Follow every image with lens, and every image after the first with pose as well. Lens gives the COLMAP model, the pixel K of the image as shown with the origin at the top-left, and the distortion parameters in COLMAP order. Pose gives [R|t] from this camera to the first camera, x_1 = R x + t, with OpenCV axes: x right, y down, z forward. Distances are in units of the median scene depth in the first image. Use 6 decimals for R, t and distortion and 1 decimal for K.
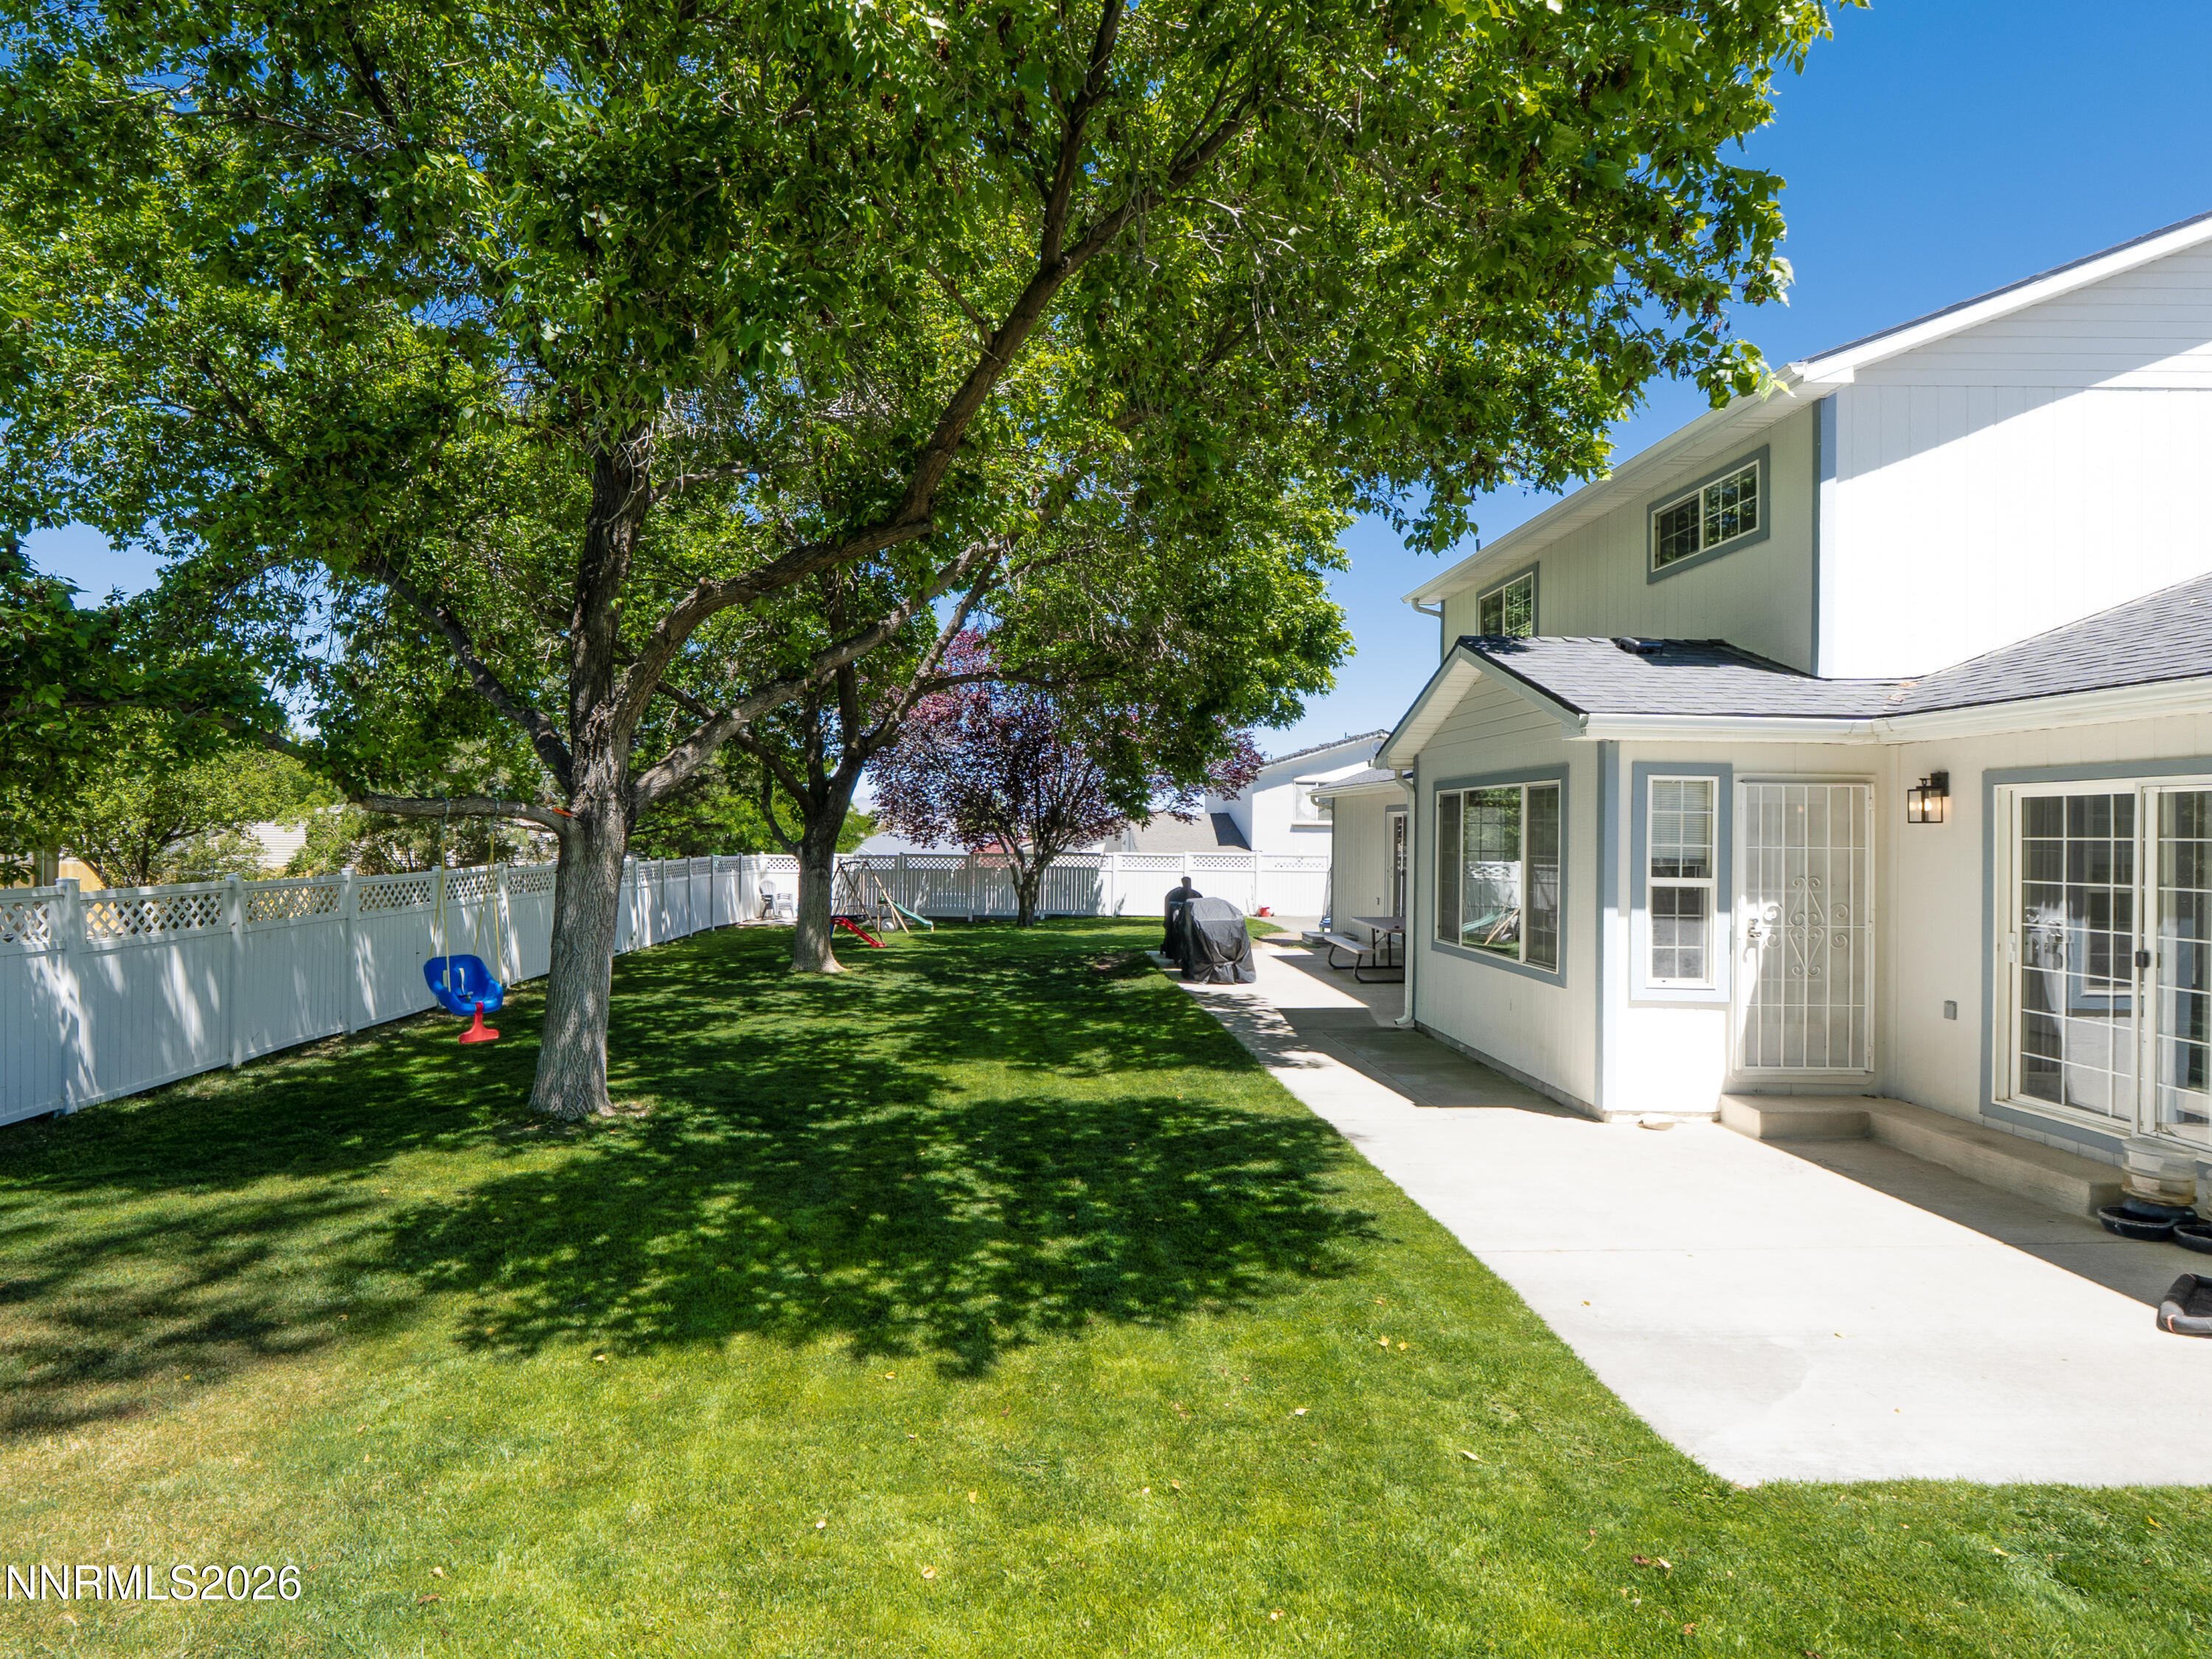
lens RADIAL K [[1016.1, 0, 1088.2], [0, 1016.1, 824.2], [0, 0, 1]] dist [-0.008031, -0.000059]
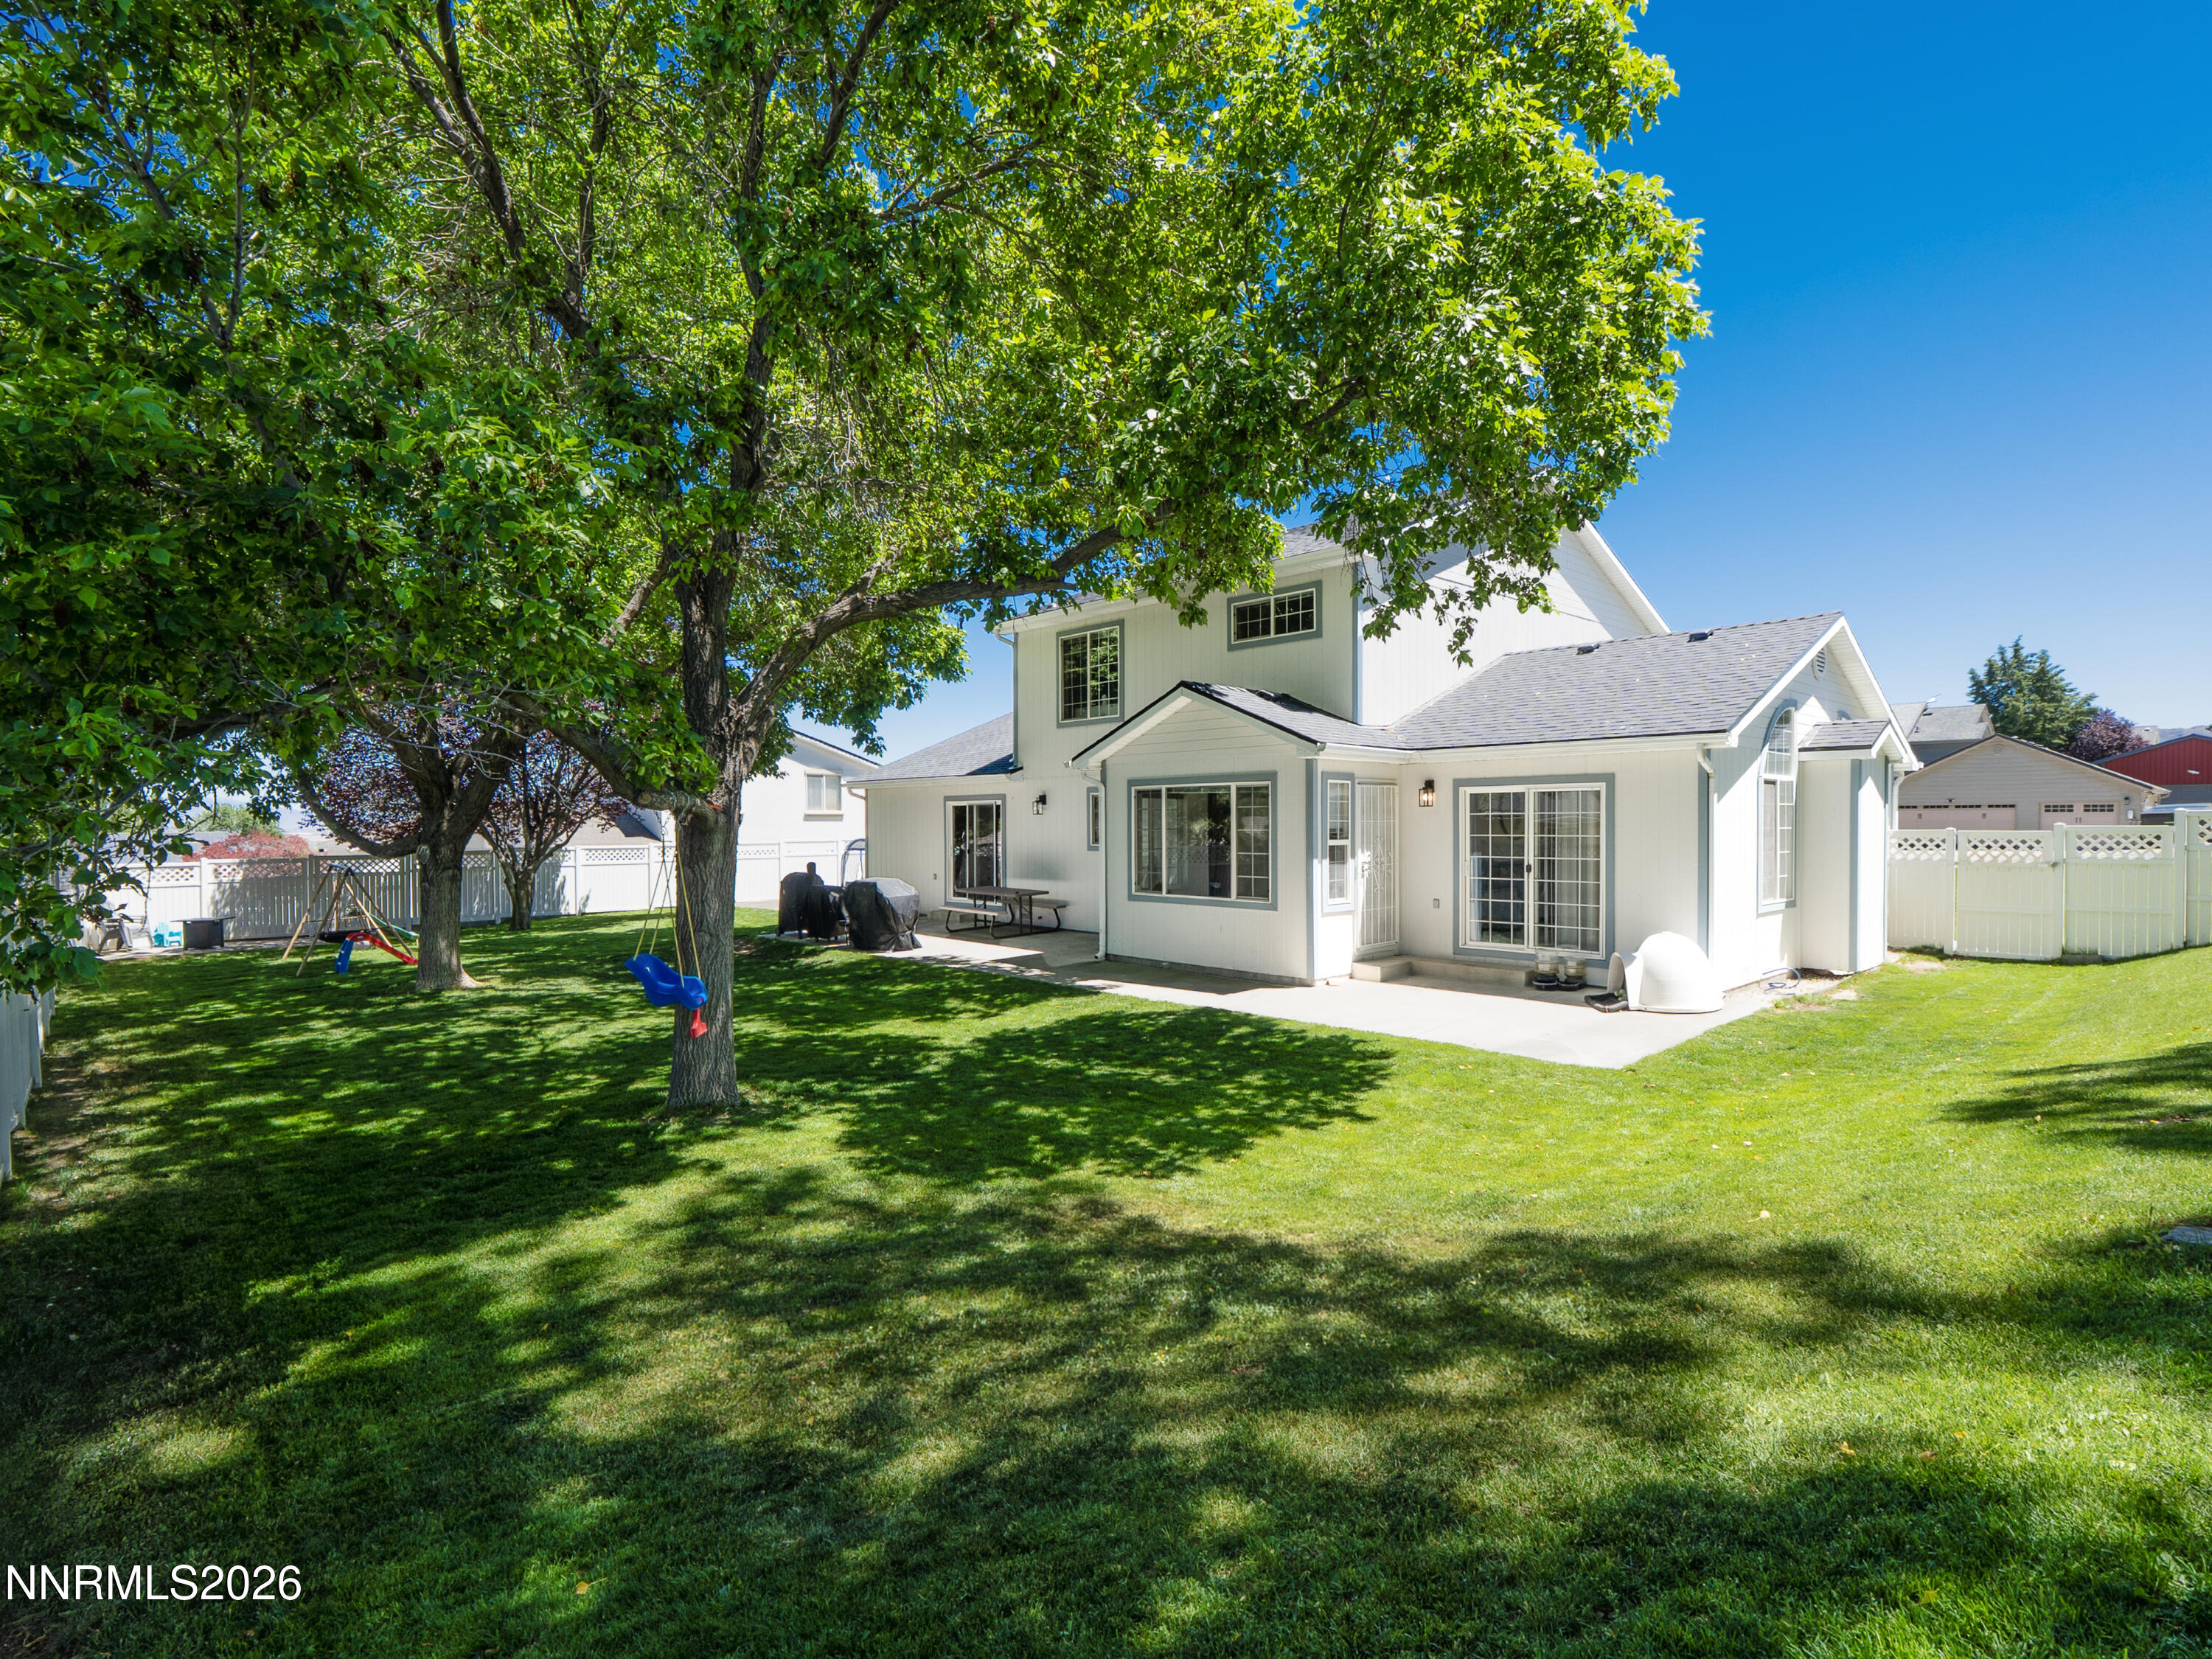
lens RADIAL K [[971.9, 0, 1123.9], [0, 971.9, 836.0], [0, 0, 1]] dist [-0.010401, 0.000031]
pose [[0.752930, -0.028008, 0.657504, -0.970683], [0.012256, 0.999517, 0.028543, -0.005225], [-0.657986, -0.013432, 0.752910, 0.003615]]
